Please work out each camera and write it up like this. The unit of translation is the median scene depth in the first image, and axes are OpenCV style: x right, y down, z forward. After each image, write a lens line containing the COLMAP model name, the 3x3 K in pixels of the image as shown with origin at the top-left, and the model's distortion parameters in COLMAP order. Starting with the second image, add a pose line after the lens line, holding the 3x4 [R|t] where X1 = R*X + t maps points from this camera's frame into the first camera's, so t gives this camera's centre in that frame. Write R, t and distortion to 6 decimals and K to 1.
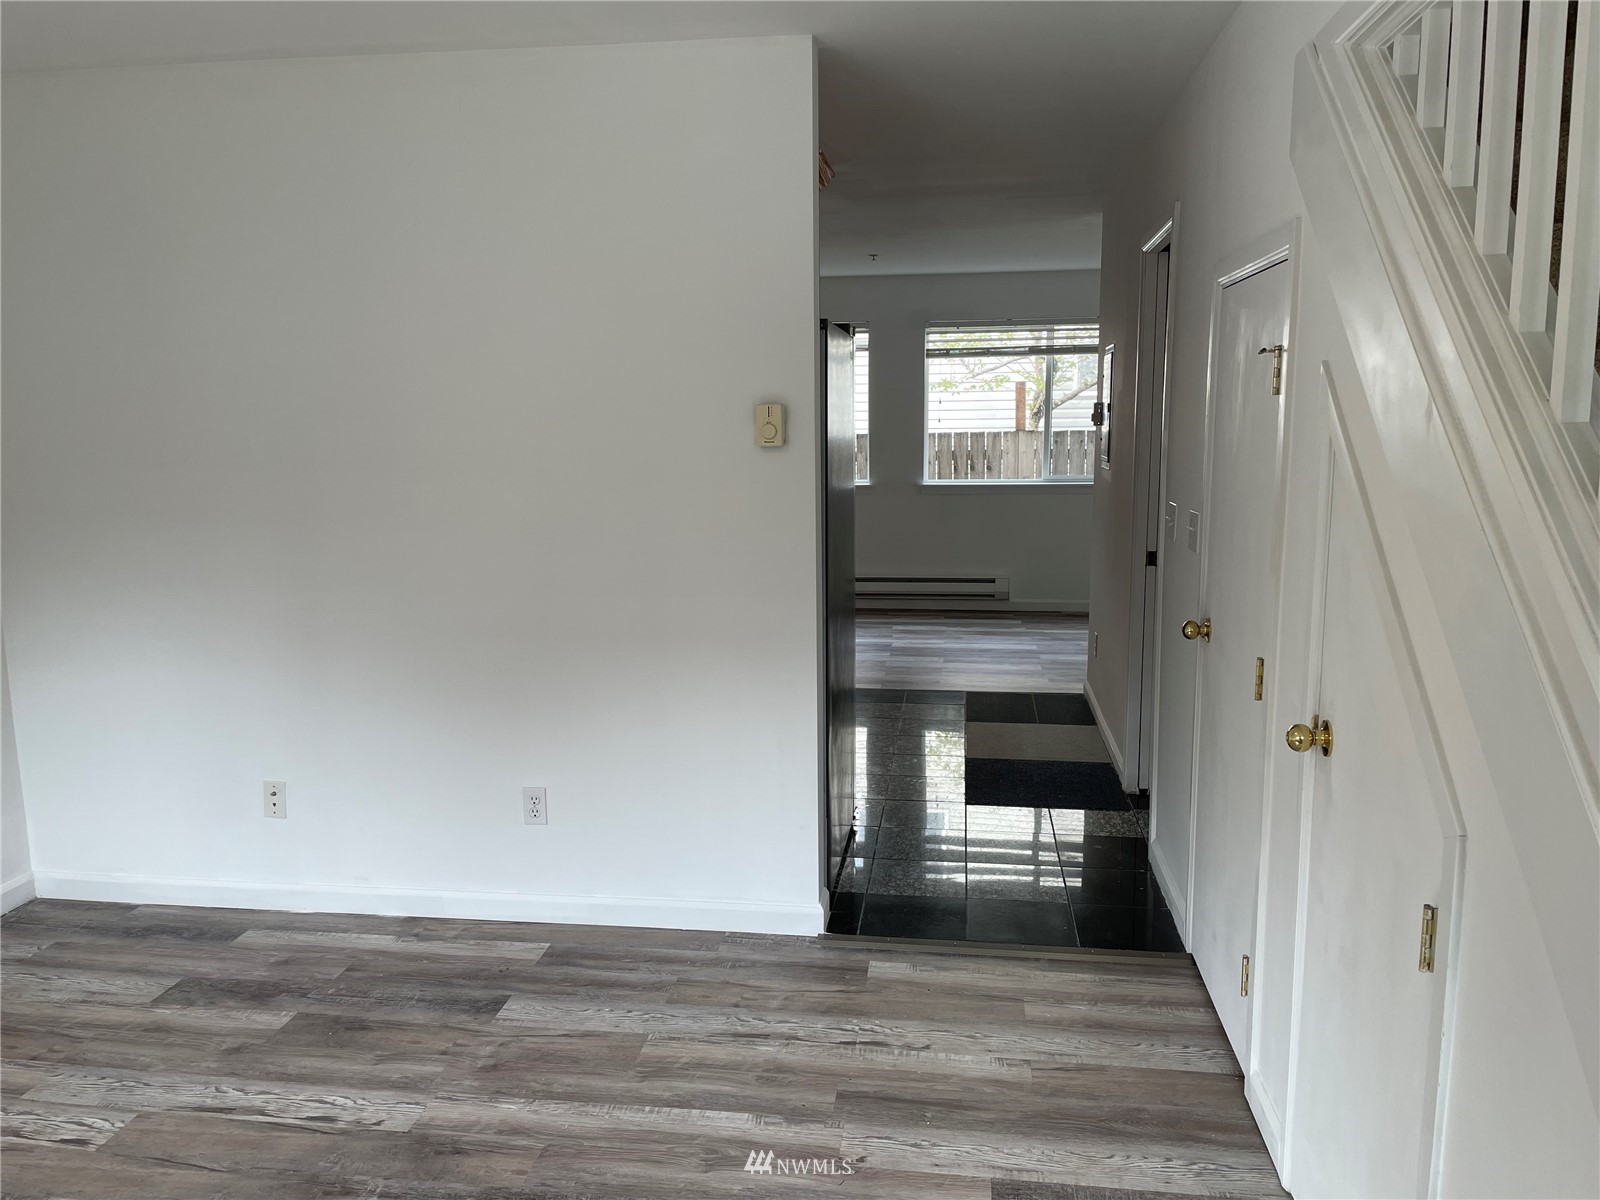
lens RADIAL K [[1221.3, 0, 796.4], [0, 1221.3, 592.2], [0, 0, 1]] dist [0.044395, -0.036408]
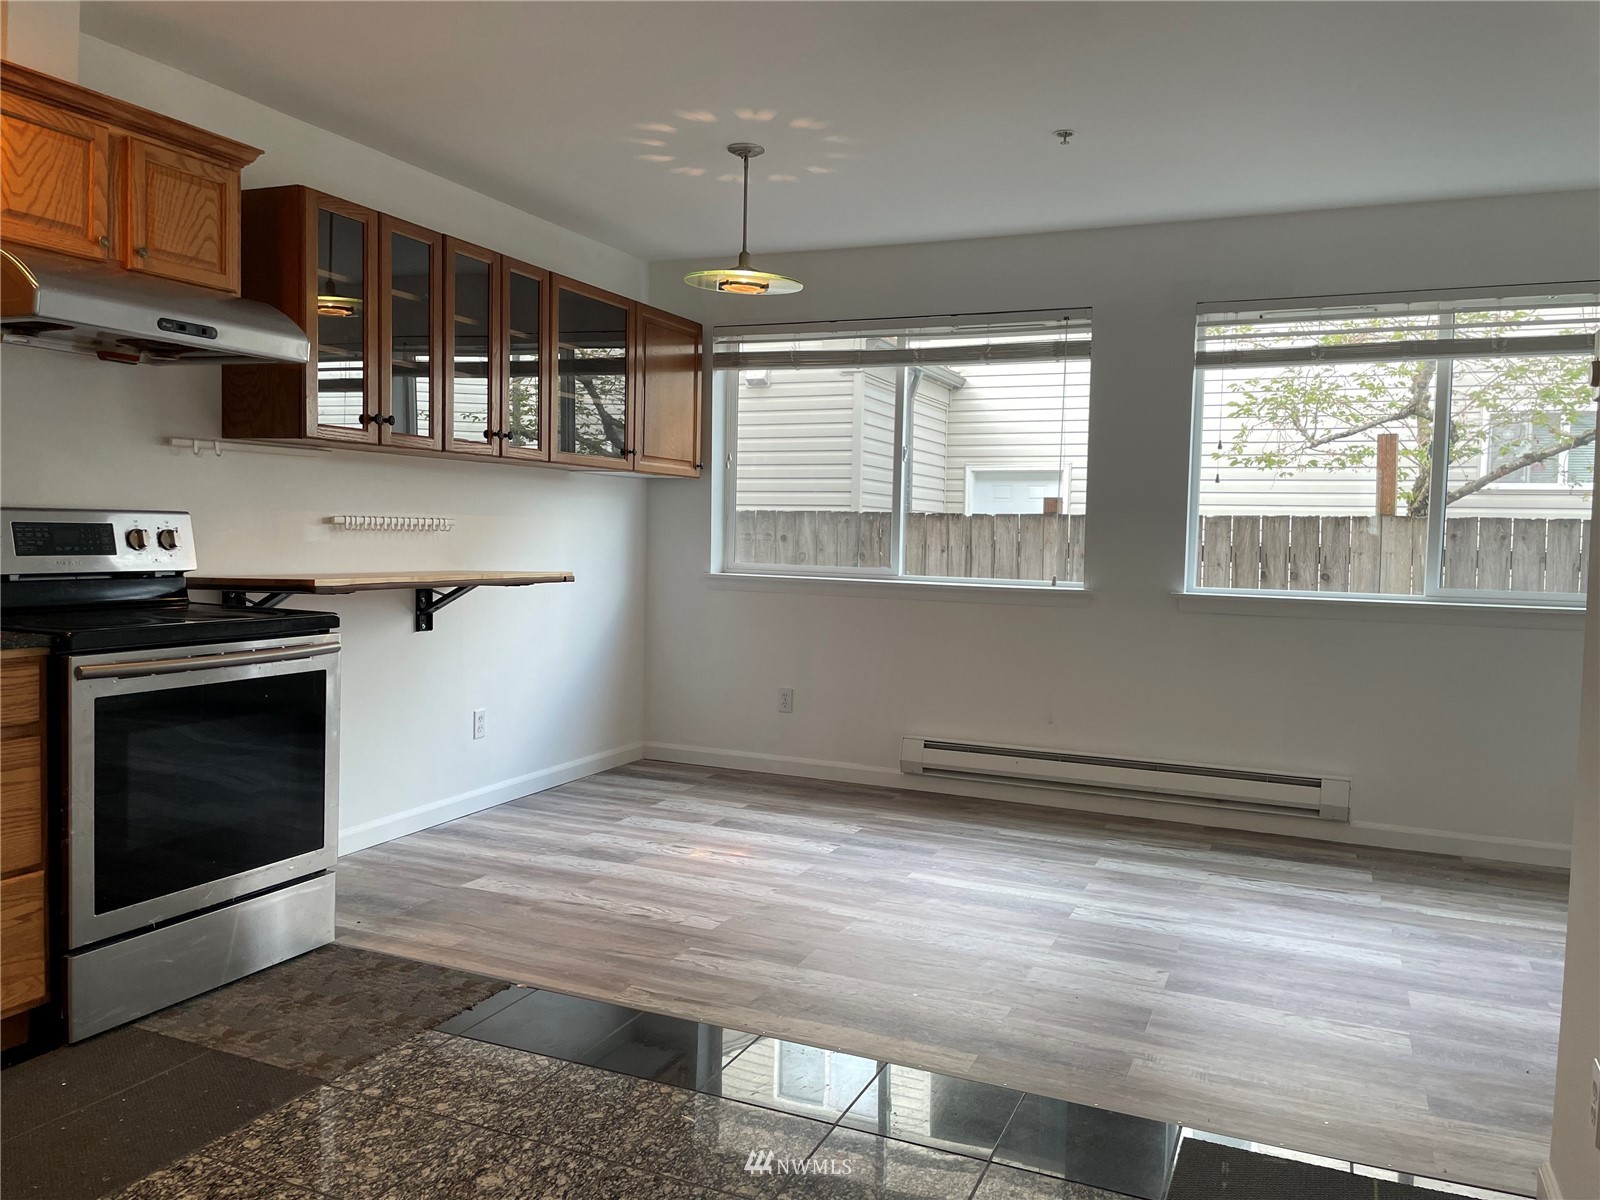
lens RADIAL K [[1221.3, 0, 796.5], [0, 1221.3, 588.5], [0, 0, 1]] dist [0.044395, -0.036408]
pose [[0.961222, 0.038326, -0.273099, 0.074657], [-0.066200, 0.993407, -0.093593, -0.023680], [0.267711, 0.108043, 0.957422, 0.365514]]
